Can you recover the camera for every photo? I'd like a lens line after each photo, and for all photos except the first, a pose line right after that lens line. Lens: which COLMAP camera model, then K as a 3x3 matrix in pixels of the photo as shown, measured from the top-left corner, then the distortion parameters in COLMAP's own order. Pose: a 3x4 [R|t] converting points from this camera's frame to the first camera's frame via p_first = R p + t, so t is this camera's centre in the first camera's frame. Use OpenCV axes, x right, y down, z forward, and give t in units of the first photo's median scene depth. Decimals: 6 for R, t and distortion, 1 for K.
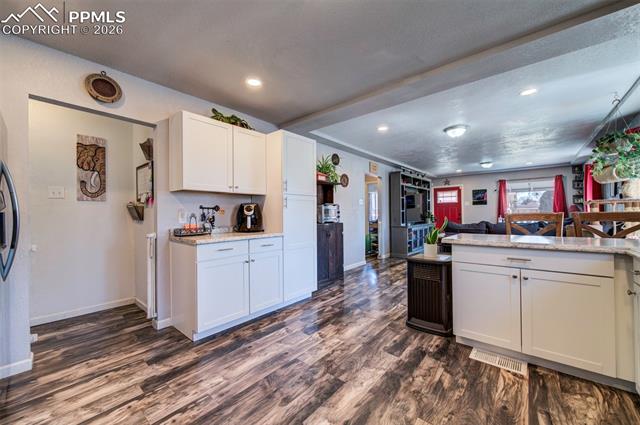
lens RADIAL K [[250.3, 0, 320.0], [0, 250.3, 212.5], [0, 0, 1]] dist [-0.000022, -0.000006]
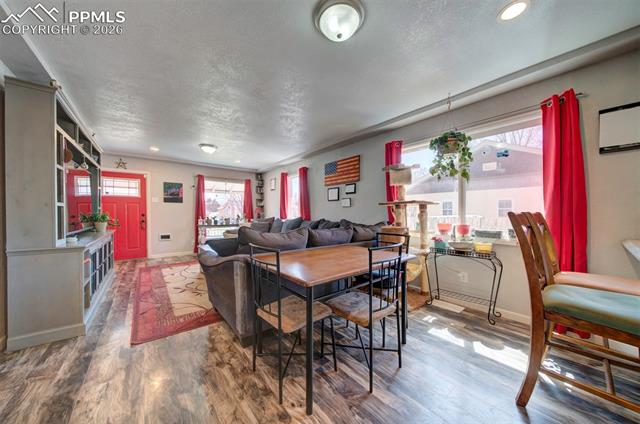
lens RADIAL K [[217.8, 0, 320.0], [0, 217.8, 212.0], [0, 0, 1]] dist [0.000036, 0.000014]
pose [[0.182975, 0.018780, 0.982938, 0.070204], [-0.007886, 0.999813, -0.017635, 0.005536], [-0.983086, -0.004525, 0.183089, 0.442630]]
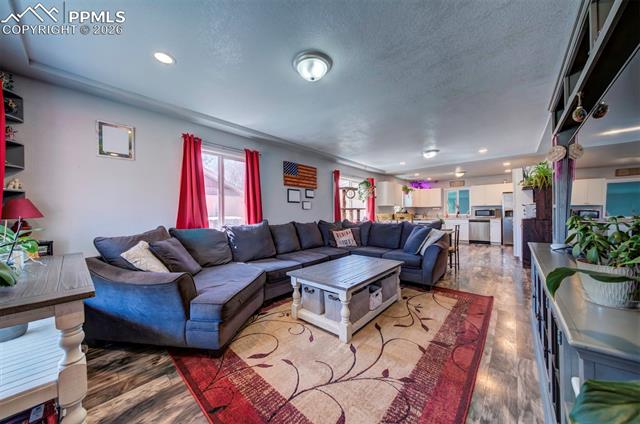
lens RADIAL K [[217.8, 0, 320.0], [0, 217.8, 212.0], [0, 0, 1]] dist [0.000036, 0.000014]
pose [[-0.999730, 0.016763, 0.016079, 0.553004], [0.016593, 0.999806, -0.010642, -0.002045], [-0.016254, -0.010373, -0.999814, 1.062103]]
